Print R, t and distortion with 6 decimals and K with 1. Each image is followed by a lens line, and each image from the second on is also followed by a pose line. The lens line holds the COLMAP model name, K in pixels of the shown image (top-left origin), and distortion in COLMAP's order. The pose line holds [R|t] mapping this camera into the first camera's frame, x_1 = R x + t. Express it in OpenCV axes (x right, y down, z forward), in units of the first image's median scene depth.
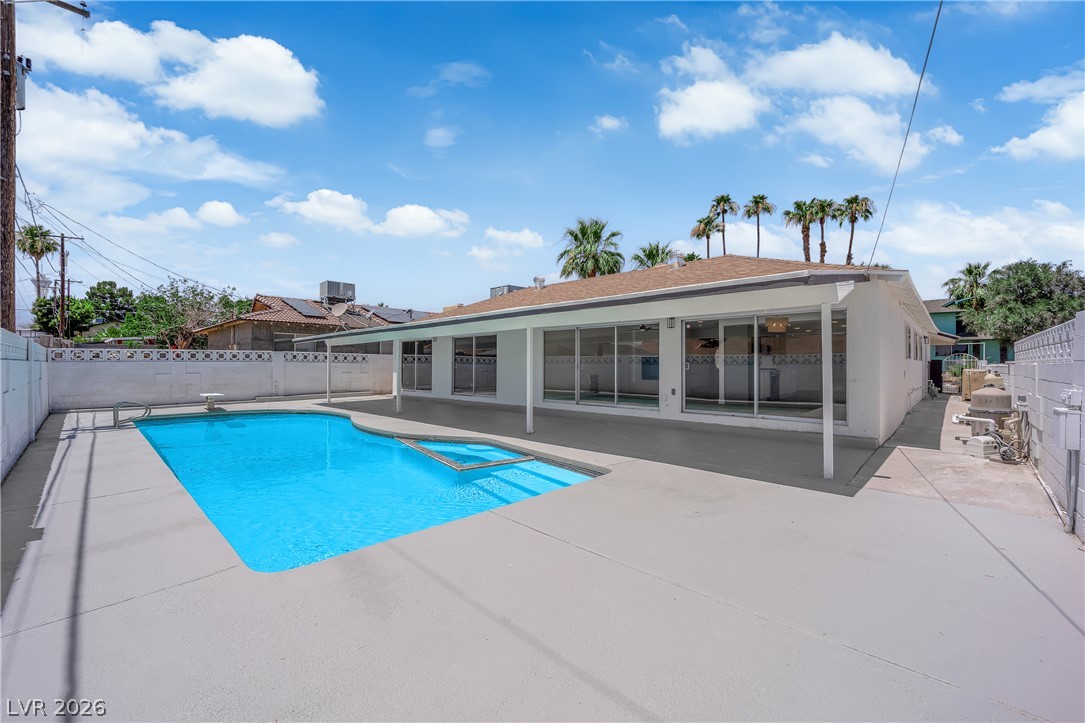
lens RADIAL K [[447.6, 0, 544.4], [0, 447.6, 358.2], [0, 0, 1]] dist [-0.009833, 0.000235]
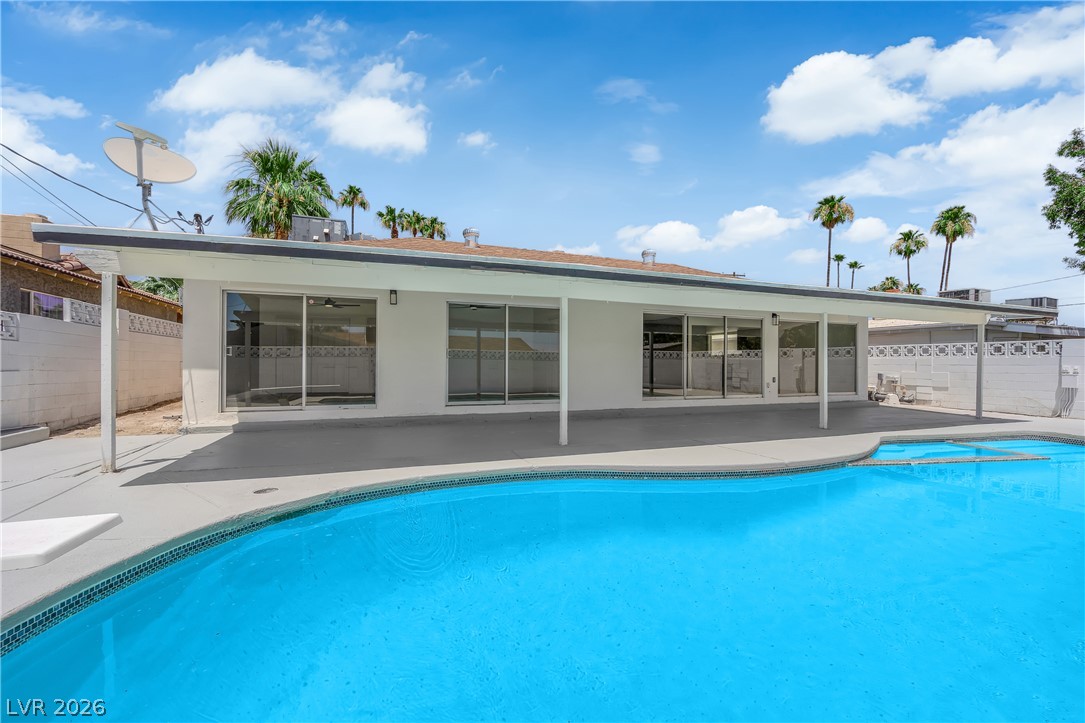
lens RADIAL K [[447.6, 0, 544.4], [0, 447.6, 366.9], [0, 0, 1]] dist [-0.009833, 0.000235]
pose [[0.445176, -0.005568, 0.895426, -1.238967], [-0.019285, 0.999689, 0.015805, 0.022471], [-0.895236, -0.024304, 0.444930, 1.115813]]
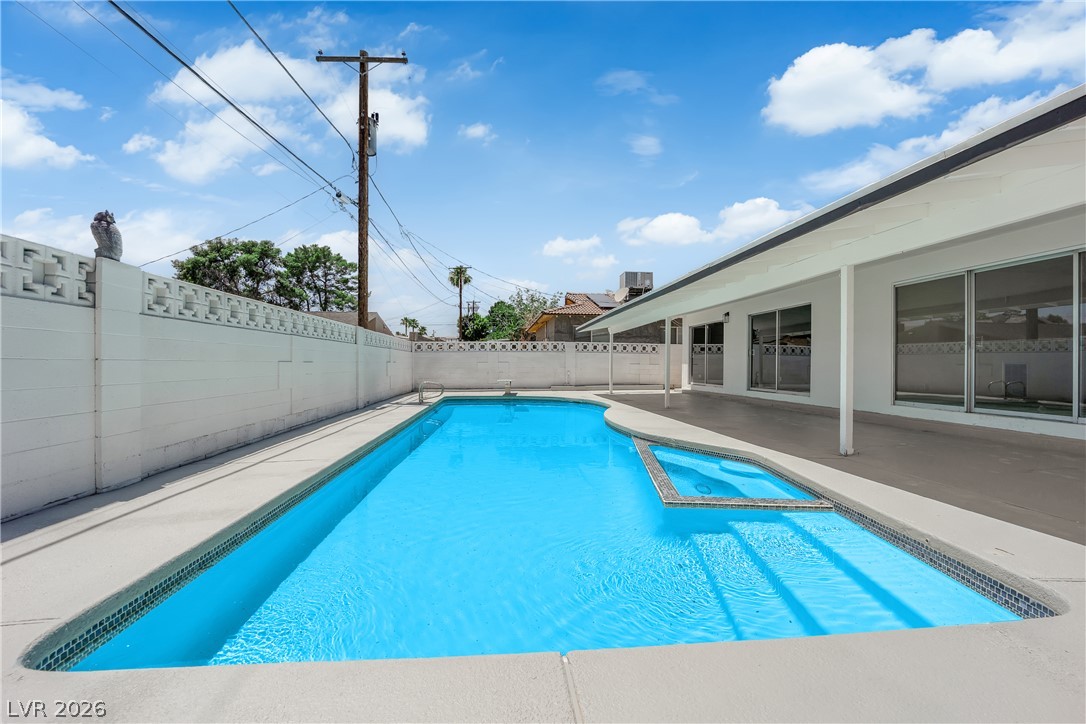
lens RADIAL K [[448.0, 0, 539.1], [0, 448.0, 364.7], [0, 0, 1]] dist [-0.009833, 0.000235]
pose [[0.752124, 0.002272, -0.659018, 0.026109], [0.006222, 0.999925, 0.010548, 0.025095], [0.658992, -0.012034, 0.752053, 0.180197]]
